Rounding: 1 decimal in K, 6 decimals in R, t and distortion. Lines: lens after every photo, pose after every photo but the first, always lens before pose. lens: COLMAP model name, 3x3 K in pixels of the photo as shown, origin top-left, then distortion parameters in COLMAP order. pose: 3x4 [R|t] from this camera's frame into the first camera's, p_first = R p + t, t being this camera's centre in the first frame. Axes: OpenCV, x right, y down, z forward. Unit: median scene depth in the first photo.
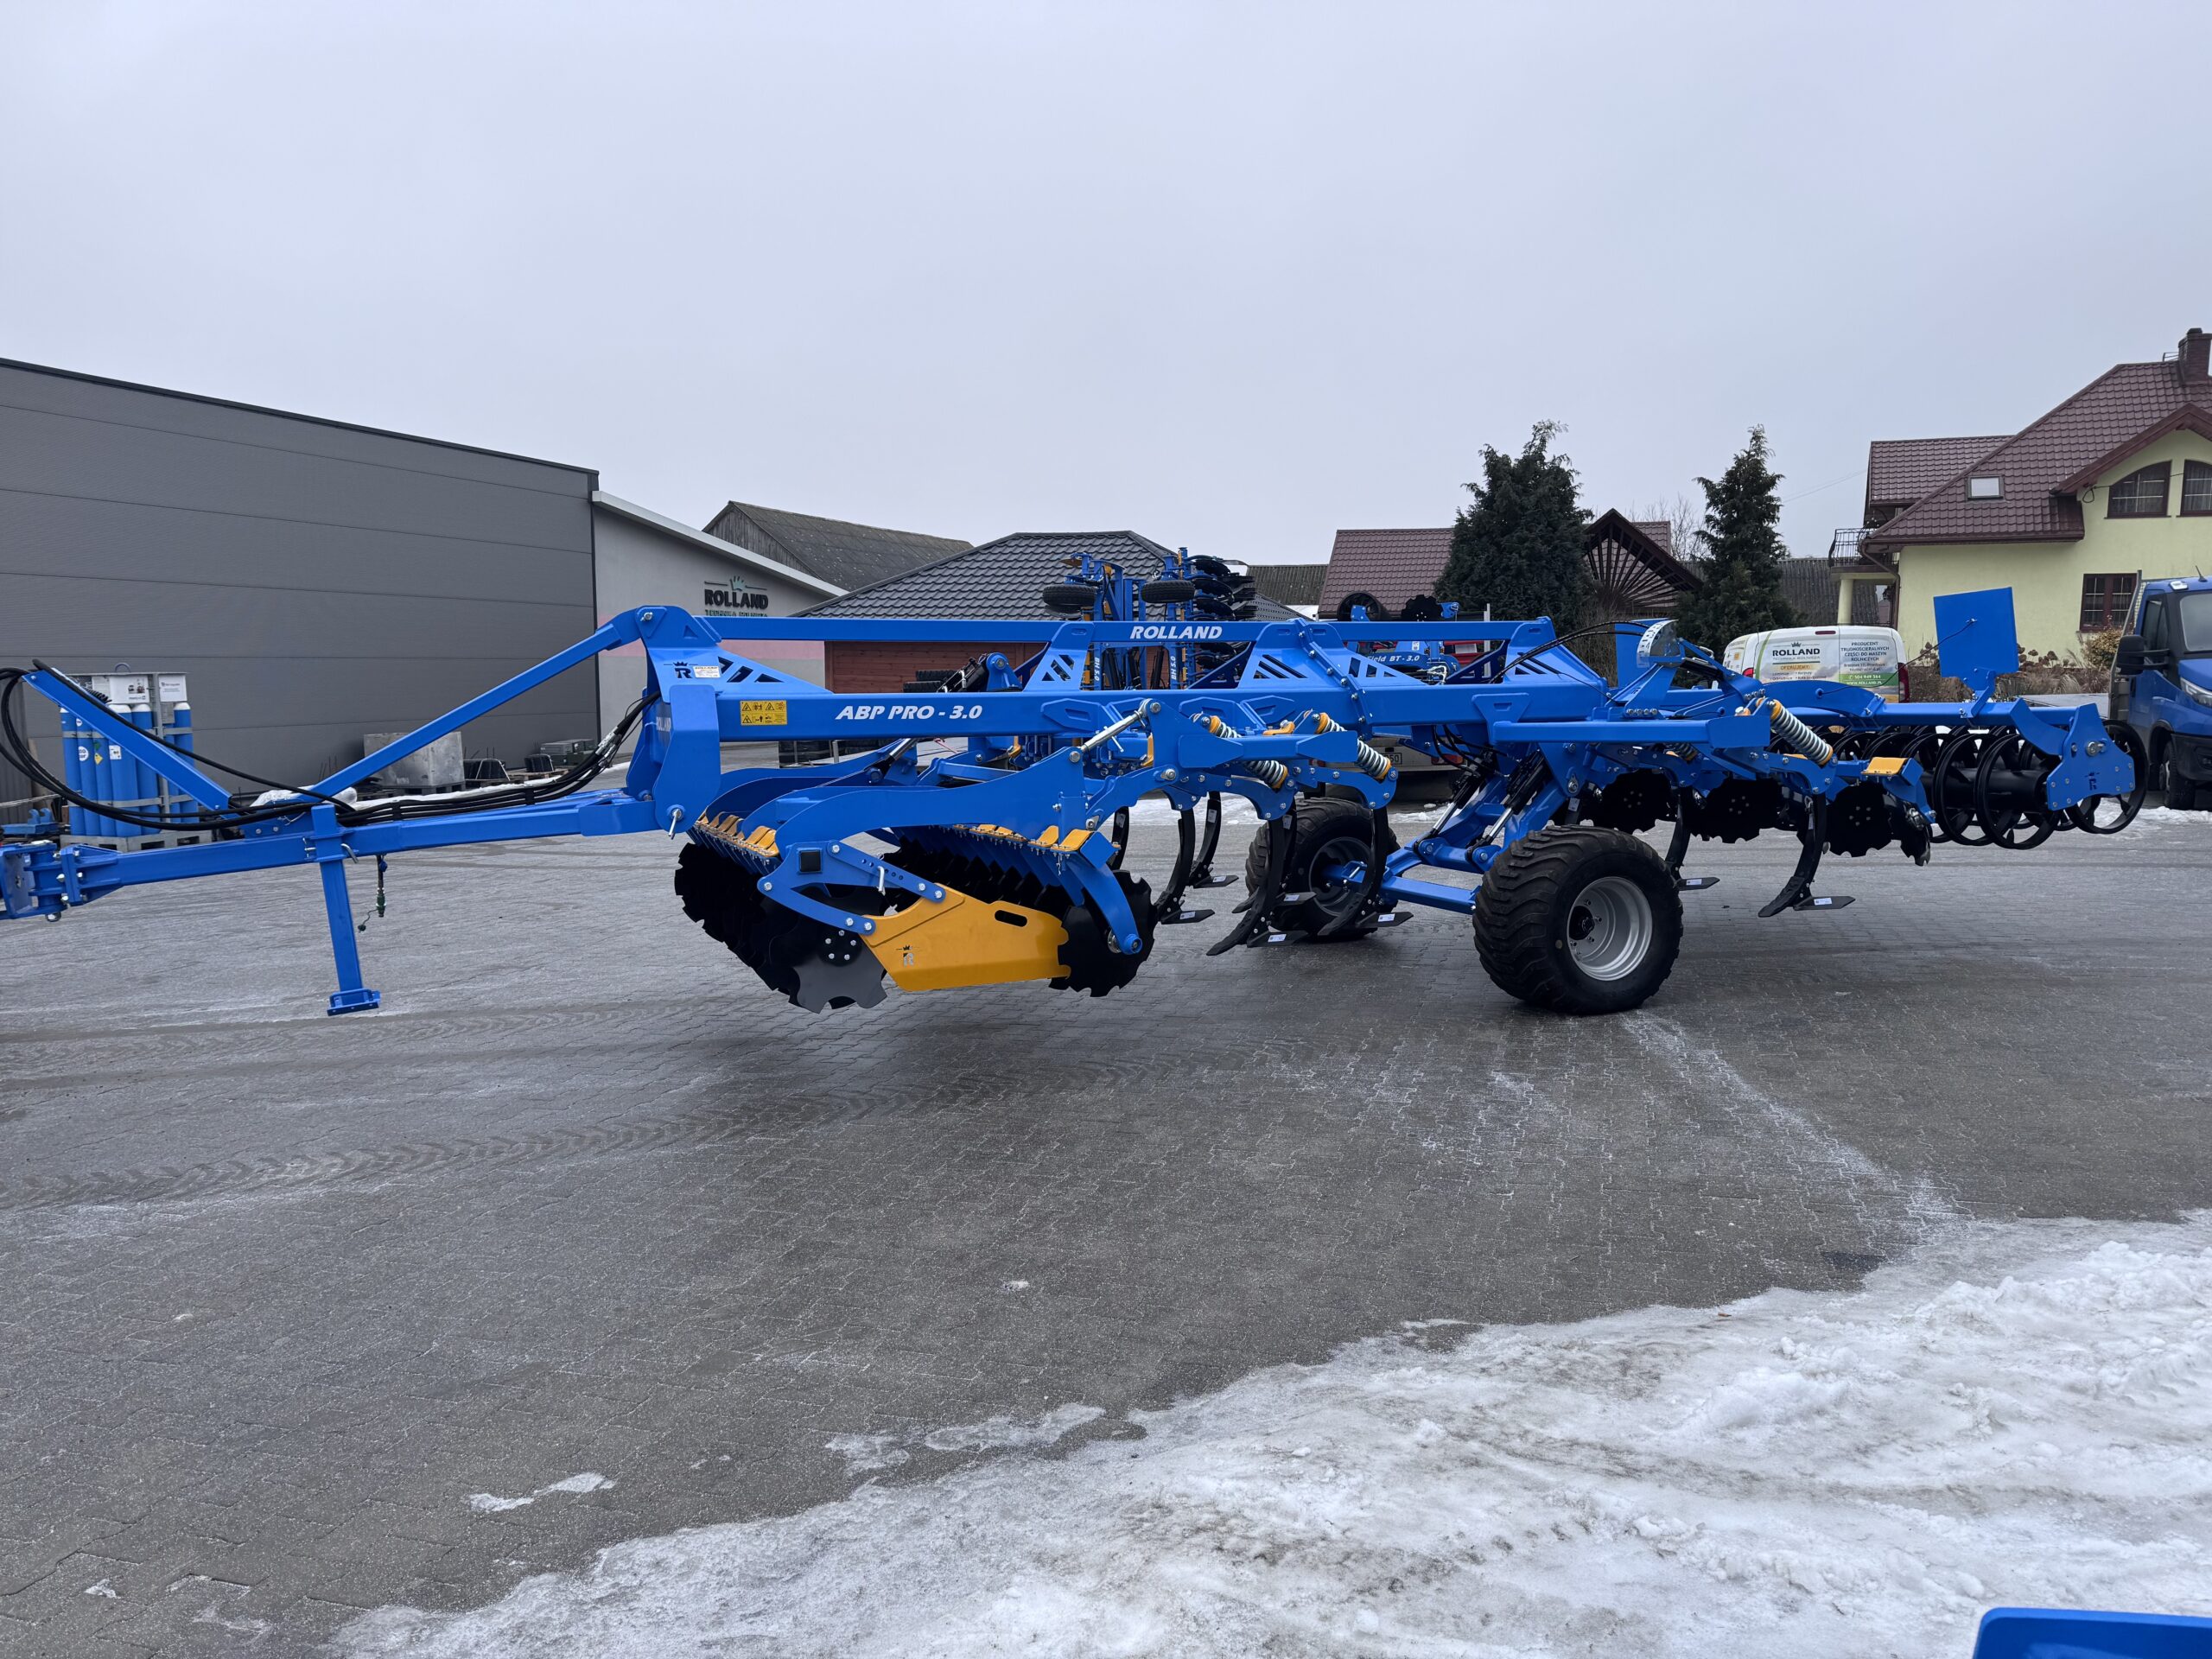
lens RADIAL K [[1554.8, 0, 1104.1], [0, 1554.8, 831.4], [0, 0, 1]] dist [0.055177, -0.063050]
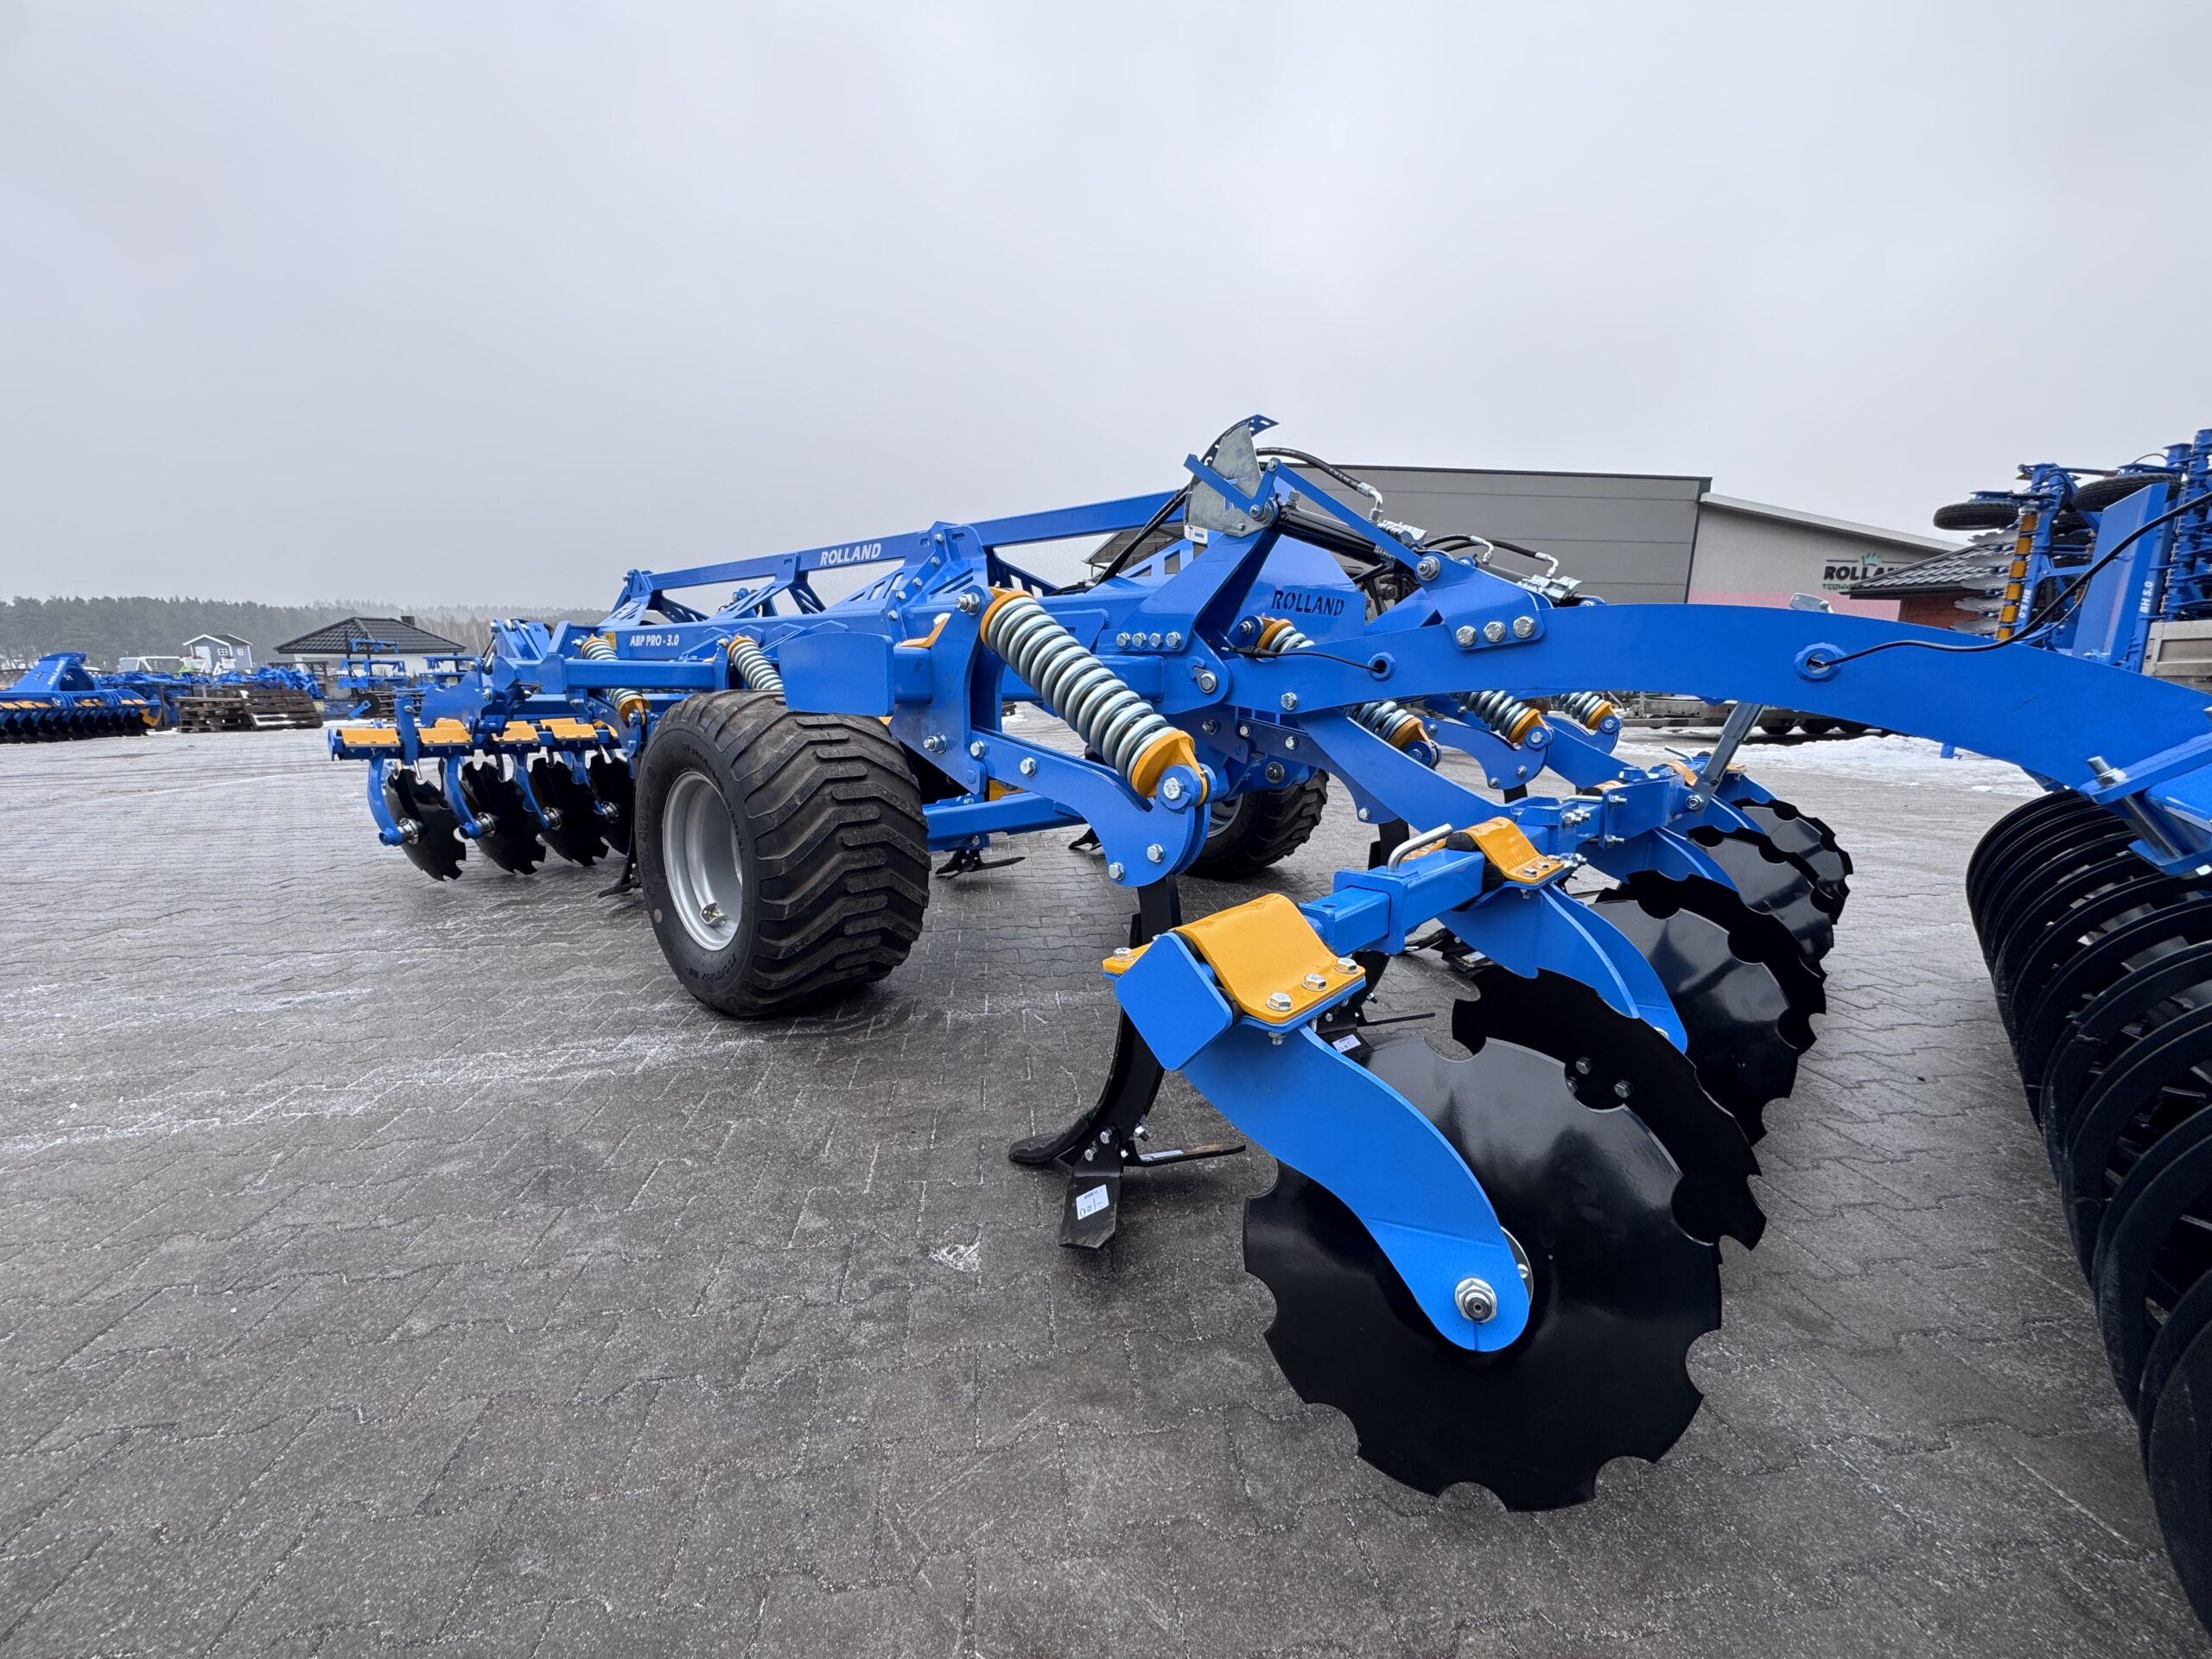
lens RADIAL K [[879.9, 0, 1101.6], [0, 879.9, 835.9], [0, 0, 1]] dist [-0.009151, 0.002928]
pose [[0.427021, 0.186909, -0.884714, 0.272436], [-0.099829, 0.982168, 0.159313, -0.007236], [0.898714, 0.020290, 0.438065, 0.415227]]
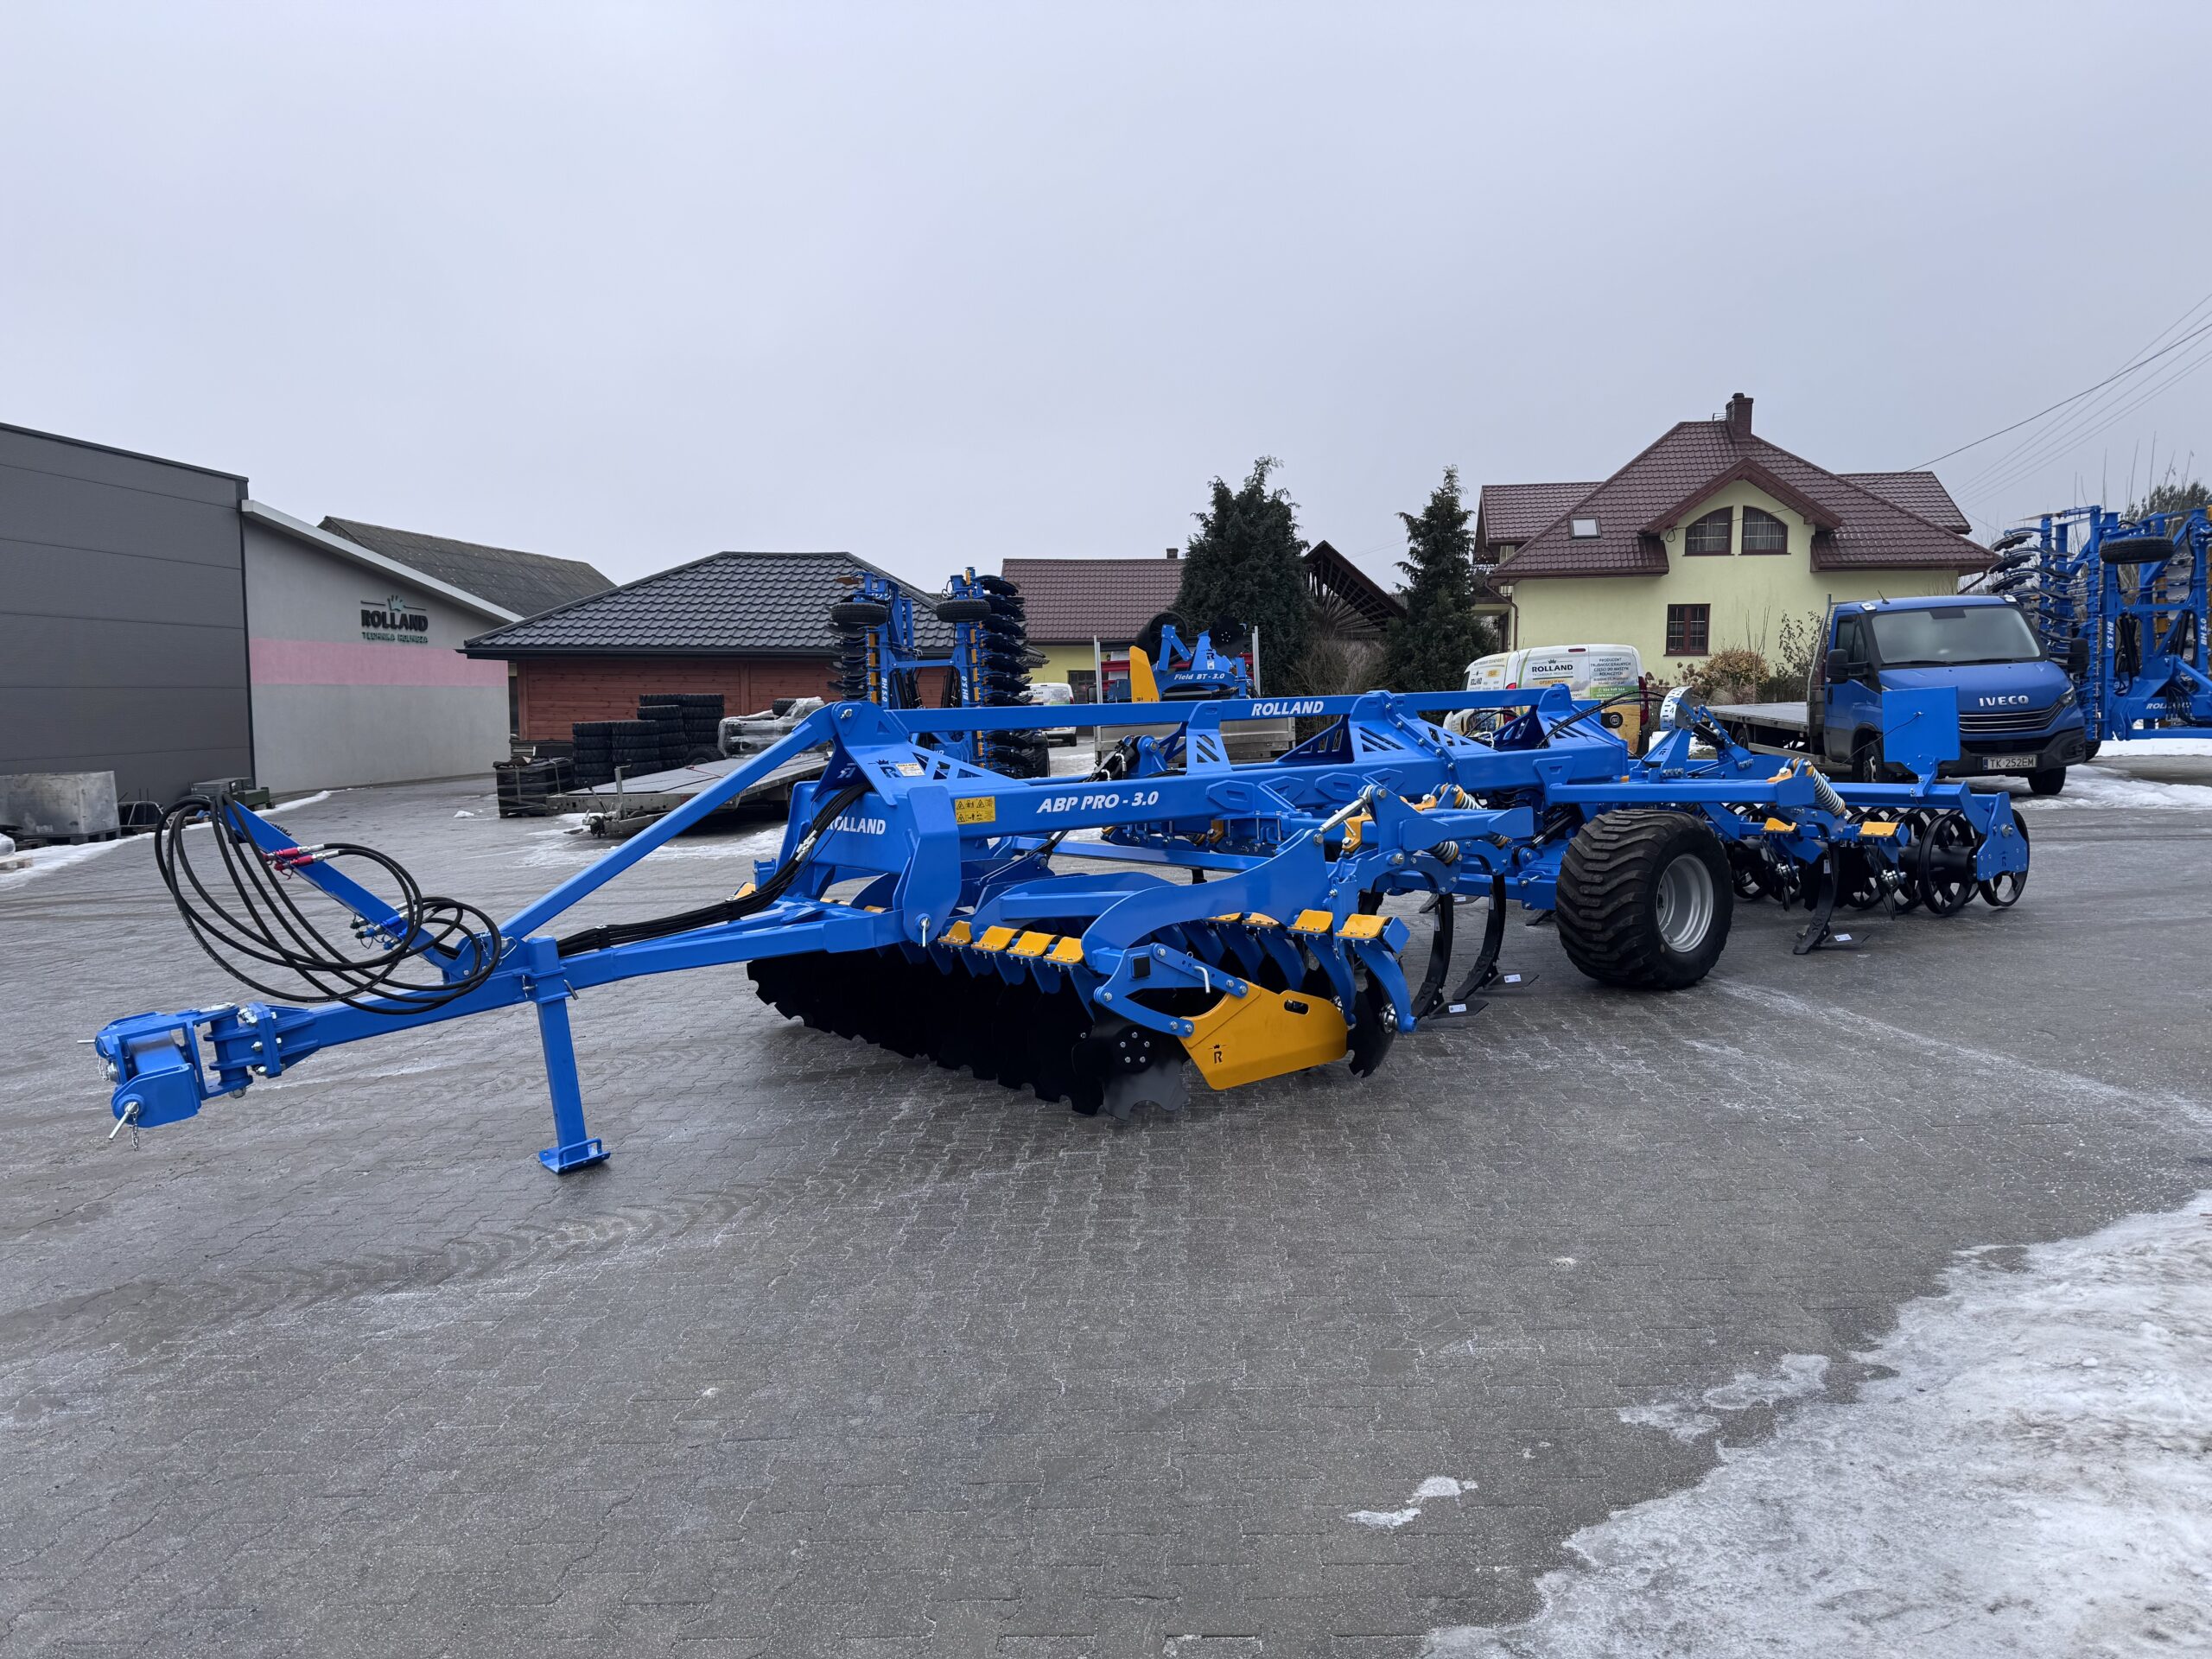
lens RADIAL K [[1554.8, 0, 1102.5], [0, 1554.8, 827.1], [0, 0, 1]] dist [0.055177, -0.063050]
pose [[0.965840, -0.031483, 0.257218, -0.153833], [0.037185, 0.999158, -0.017333, 0.004913], [-0.256456, 0.026306, 0.966198, 0.024956]]
